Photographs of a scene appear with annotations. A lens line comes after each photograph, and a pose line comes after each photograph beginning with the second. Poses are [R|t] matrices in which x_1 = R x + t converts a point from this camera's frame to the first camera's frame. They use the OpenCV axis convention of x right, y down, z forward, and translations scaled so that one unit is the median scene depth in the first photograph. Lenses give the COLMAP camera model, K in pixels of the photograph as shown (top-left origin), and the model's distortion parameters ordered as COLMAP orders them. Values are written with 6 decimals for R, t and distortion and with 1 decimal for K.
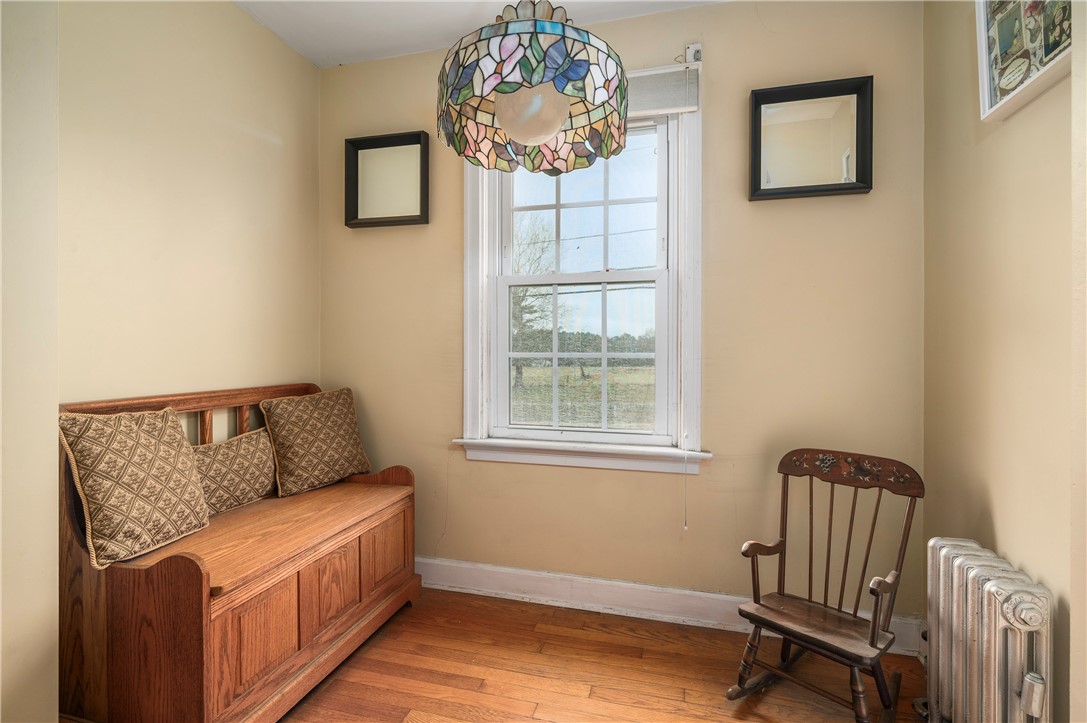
lens RADIAL K [[518.9, 0, 543.5], [0, 518.9, 361.5], [0, 0, 1]] dist [-0.001531, -0.000148]
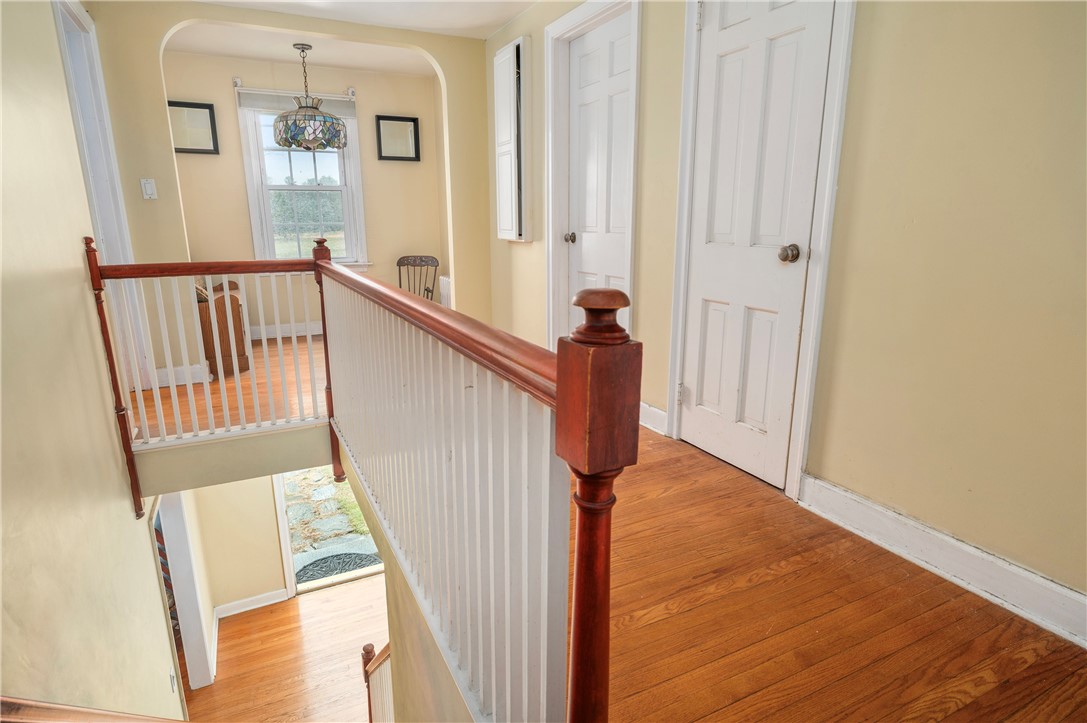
lens RADIAL K [[598.2, 0, 543.5], [0, 598.2, 361.5], [0, 0, 1]] dist [-0.004780, -0.000508]
pose [[0.736564, -0.162404, 0.656581, -1.203224], [0.009627, 0.973164, 0.229911, -0.020723], [-0.676300, -0.163023, 0.718361, -1.998488]]
